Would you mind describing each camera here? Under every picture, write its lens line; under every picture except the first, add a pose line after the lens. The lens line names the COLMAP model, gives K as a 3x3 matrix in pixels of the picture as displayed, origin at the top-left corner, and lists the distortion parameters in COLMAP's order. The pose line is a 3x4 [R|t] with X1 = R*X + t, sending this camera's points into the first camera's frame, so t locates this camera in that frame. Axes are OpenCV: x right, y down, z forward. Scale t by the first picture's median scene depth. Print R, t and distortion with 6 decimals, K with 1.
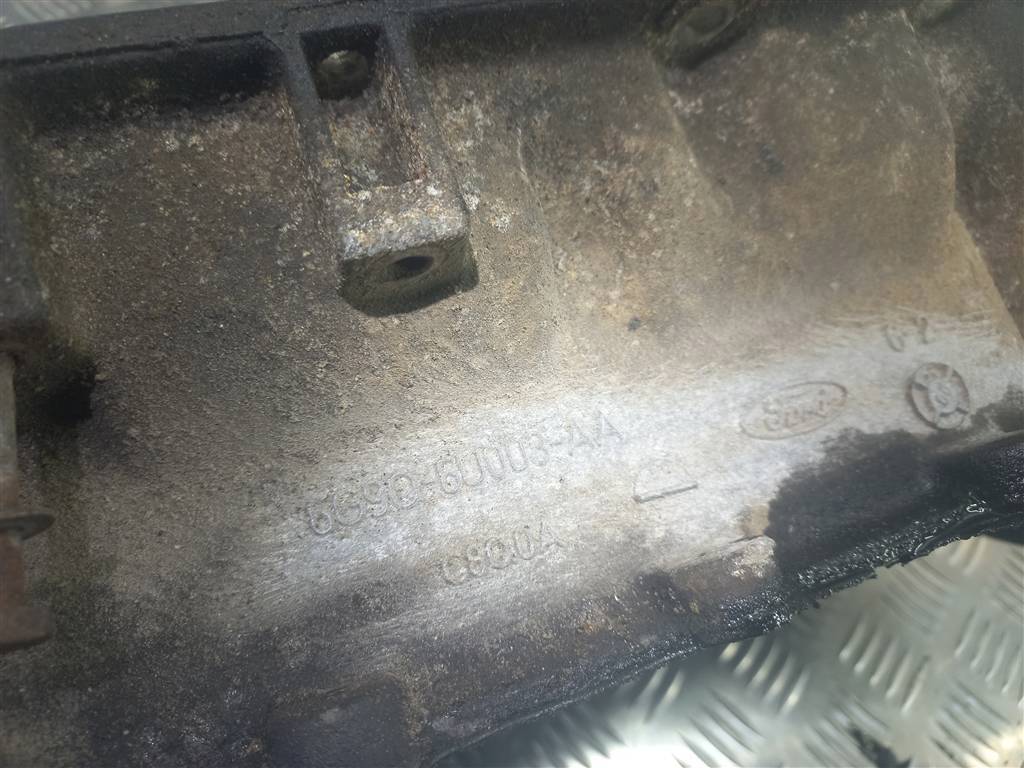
lens RADIAL K [[785.6, 0, 522.9], [0, 785.6, 390.4], [0, 0, 1]] dist [-0.075924, 0.041272]
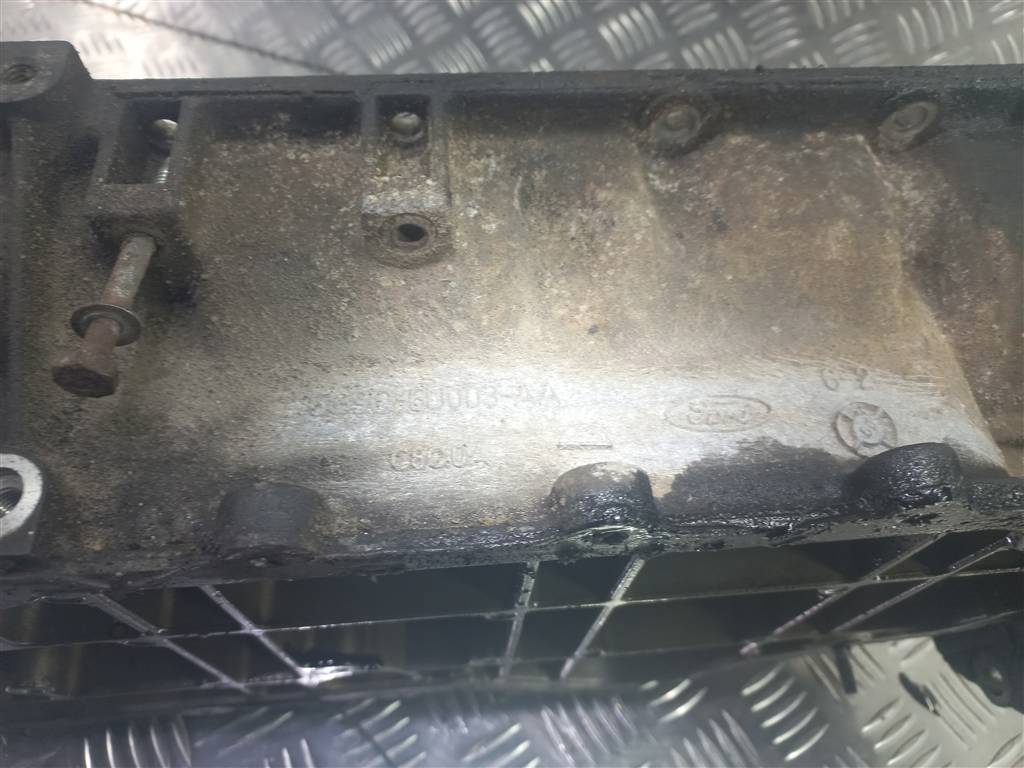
lens RADIAL K [[785.6, 0, 515.6], [0, 785.6, 386.6], [0, 0, 1]] dist [-0.075924, 0.041272]
pose [[0.954147, 0.116589, -0.275700, 0.413603], [-0.195936, 0.939561, -0.280774, 0.414742], [0.226302, 0.321919, 0.919323, -0.183480]]
